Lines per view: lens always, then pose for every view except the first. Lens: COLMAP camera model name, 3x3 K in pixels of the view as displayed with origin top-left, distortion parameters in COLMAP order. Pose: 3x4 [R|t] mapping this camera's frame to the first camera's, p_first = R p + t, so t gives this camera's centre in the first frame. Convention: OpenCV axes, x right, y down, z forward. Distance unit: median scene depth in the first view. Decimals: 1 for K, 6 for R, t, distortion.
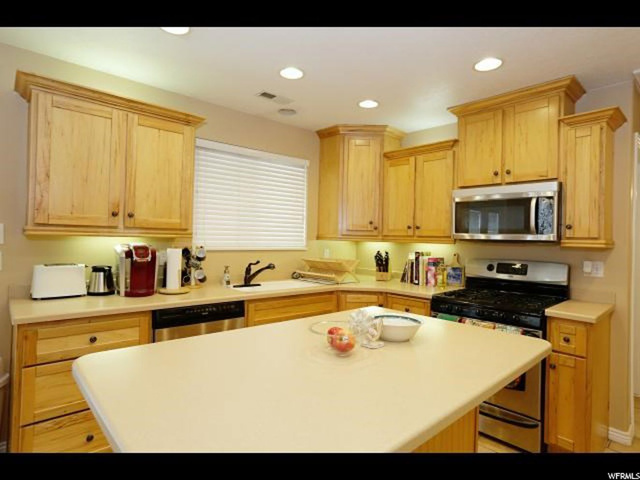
lens RADIAL K [[366.7, 0, 323.8], [0, 366.7, 235.8], [0, 0, 1]] dist [-0.010485, 0.001898]
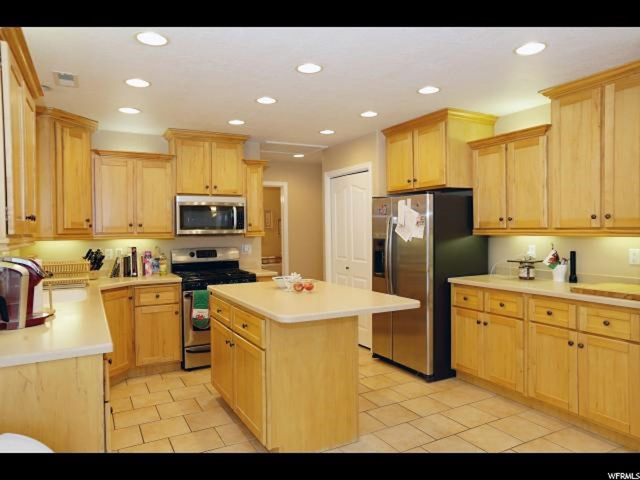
lens RADIAL K [[440.8, 0, 319.2], [0, 440.8, 237.0], [0, 0, 1]] dist [0.011782, 0.012577]
pose [[0.238884, -0.042704, 0.970109, -0.961782], [0.010572, 0.999088, 0.041377, -0.038044], [-0.970991, 0.000372, 0.239117, 0.150646]]
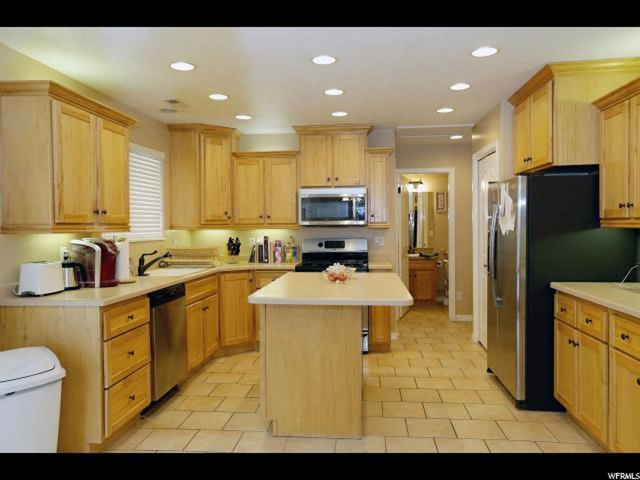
lens RADIAL K [[489.3, 0, 319.9], [0, 489.3, 242.9], [0, 0, 1]] dist [0.002041, 0.023013]
pose [[0.747324, -0.053932, 0.662267, -0.755067], [0.021939, 0.998160, 0.056529, -0.025443], [-0.664097, -0.027717, 0.747132, -0.384728]]
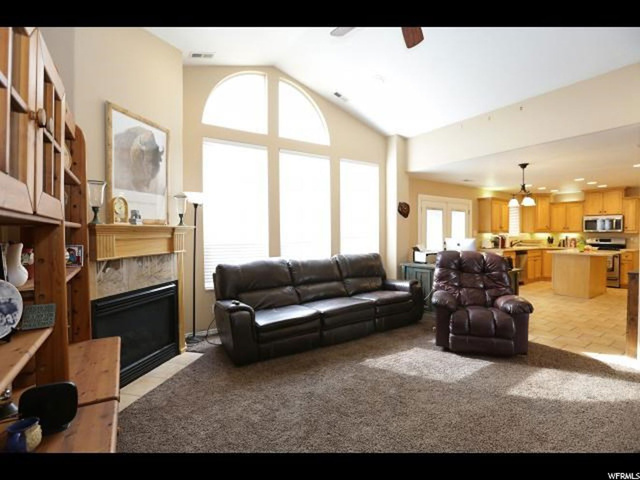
lens RADIAL K [[297.2, 0, 320.7], [0, 297.2, 235.5], [0, 0, 1]] dist [-0.021727, 0.001505]
pose [[0.986954, -0.022456, -0.159427, -1.444275], [0.025658, 0.999508, 0.018058, -0.061279], [0.158943, -0.021913, 0.987045, -1.806255]]
